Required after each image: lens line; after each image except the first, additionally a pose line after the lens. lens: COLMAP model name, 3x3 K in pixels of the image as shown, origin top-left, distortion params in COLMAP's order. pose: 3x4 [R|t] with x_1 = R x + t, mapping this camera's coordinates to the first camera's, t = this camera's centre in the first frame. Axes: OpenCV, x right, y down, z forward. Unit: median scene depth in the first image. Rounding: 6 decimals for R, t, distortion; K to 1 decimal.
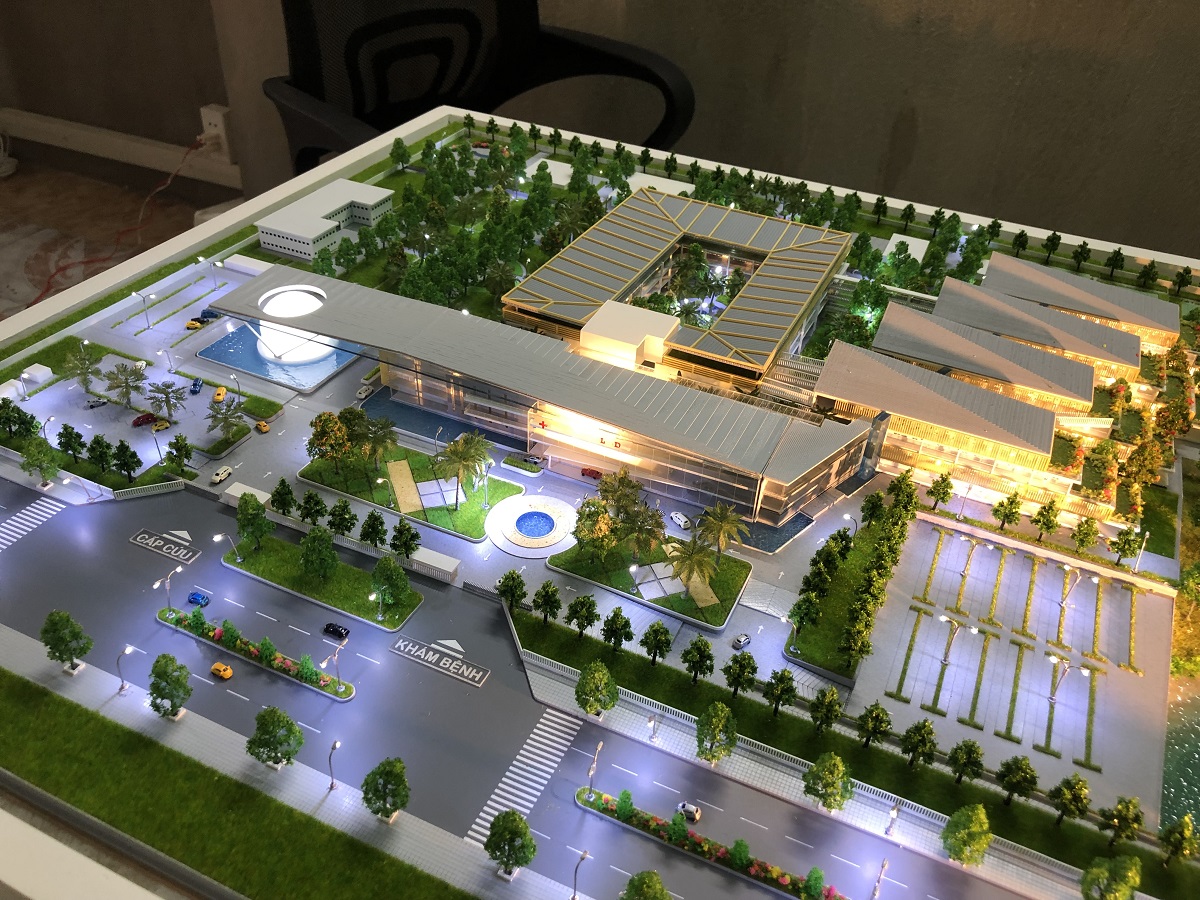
lens RADIAL K [[990.1, 0, 605.1], [0, 990.1, 455.0], [0, 0, 1]] dist [0.008987, 0.003762]
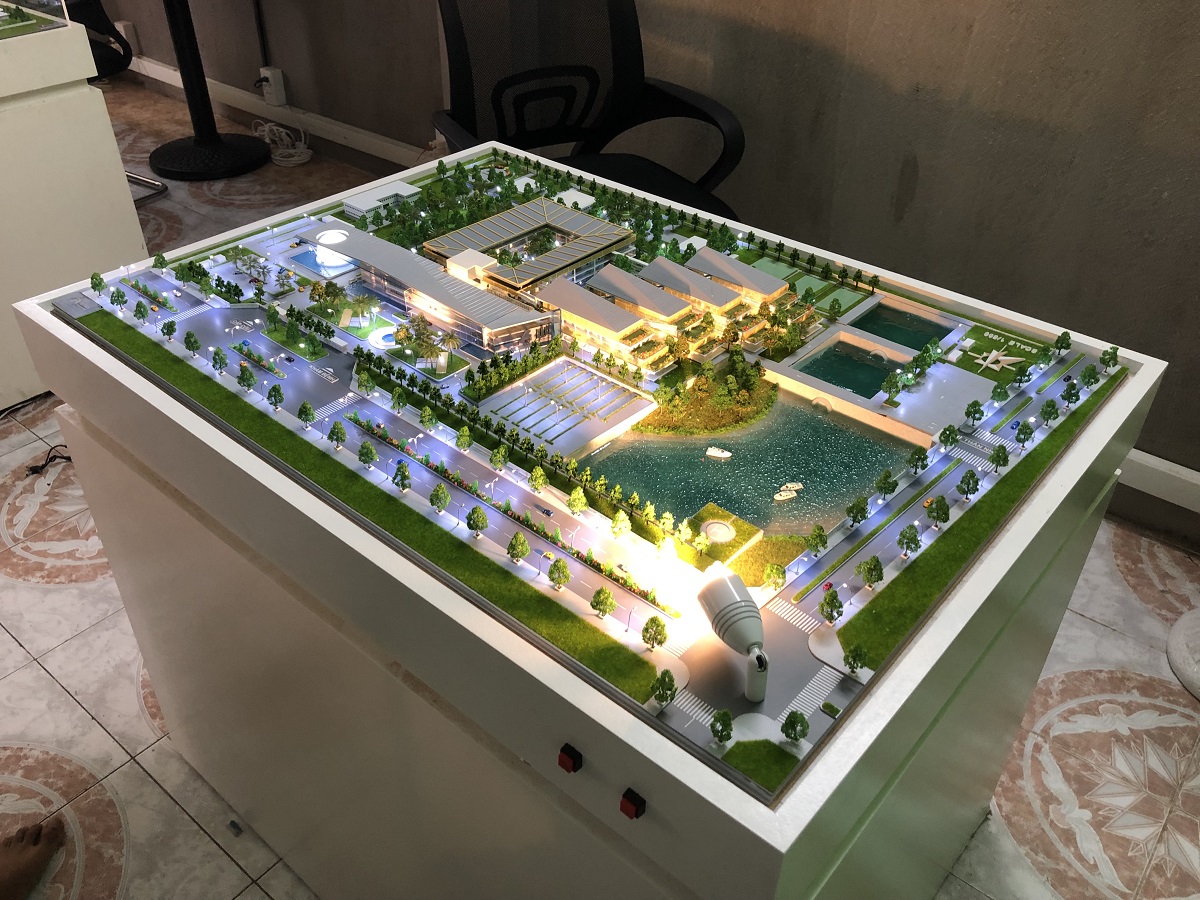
lens RADIAL K [[978.3, 0, 600.0], [0, 978.3, 450.0], [0, 0, 1]] dist [0.008822, -0.002749]
pose [[0.959167, 0.135916, -0.248044, 0.875686], [-0.139051, 0.990273, 0.004920, 0.220546], [0.246300, 0.029771, 0.968736, -0.930175]]
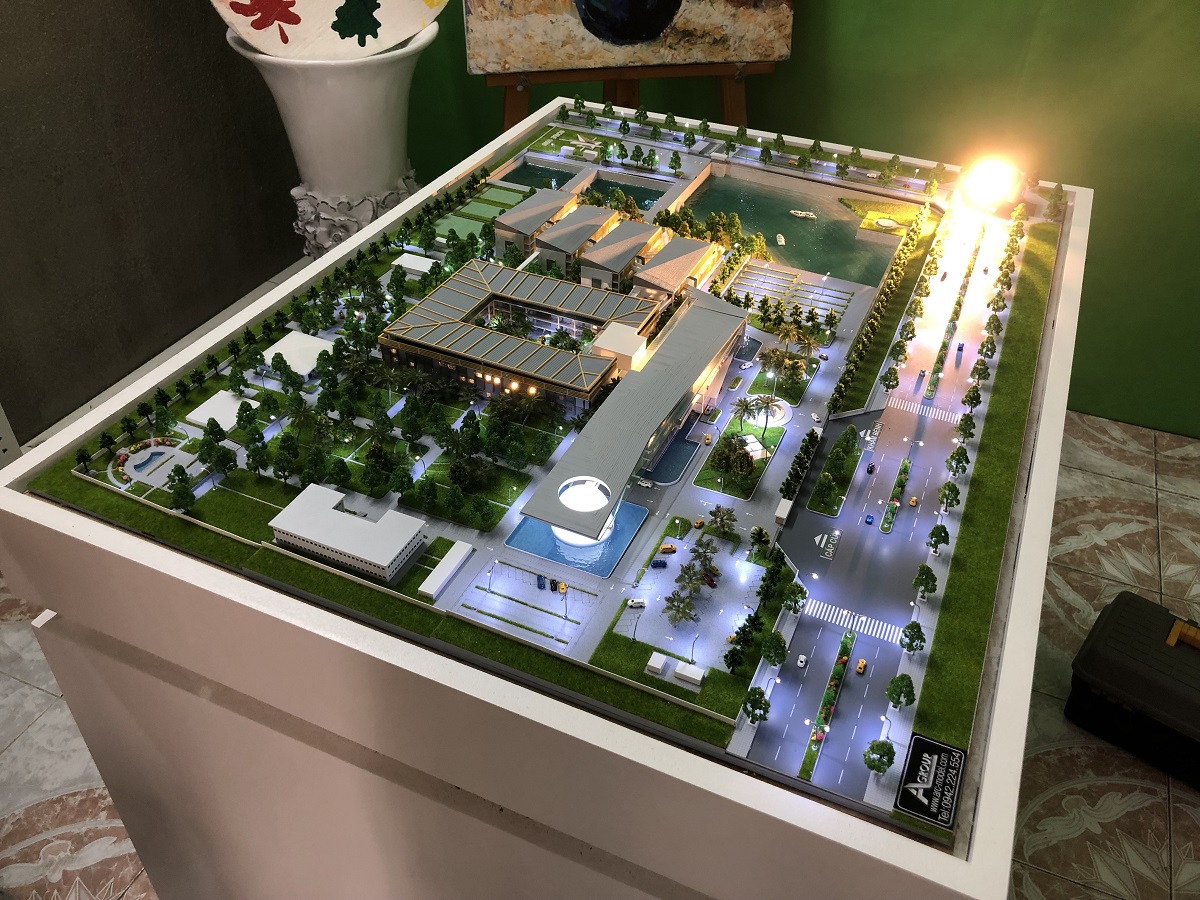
lens RADIAL K [[978.3, 0, 600.0], [0, 978.3, 450.0], [0, 0, 1]] dist [0.008822, -0.002749]
pose [[-0.003376, -0.658365, 0.752691, -1.316970], [0.573697, 0.615232, 0.540705, -0.924853], [-0.819060, 0.433642, 0.375626, 0.541928]]
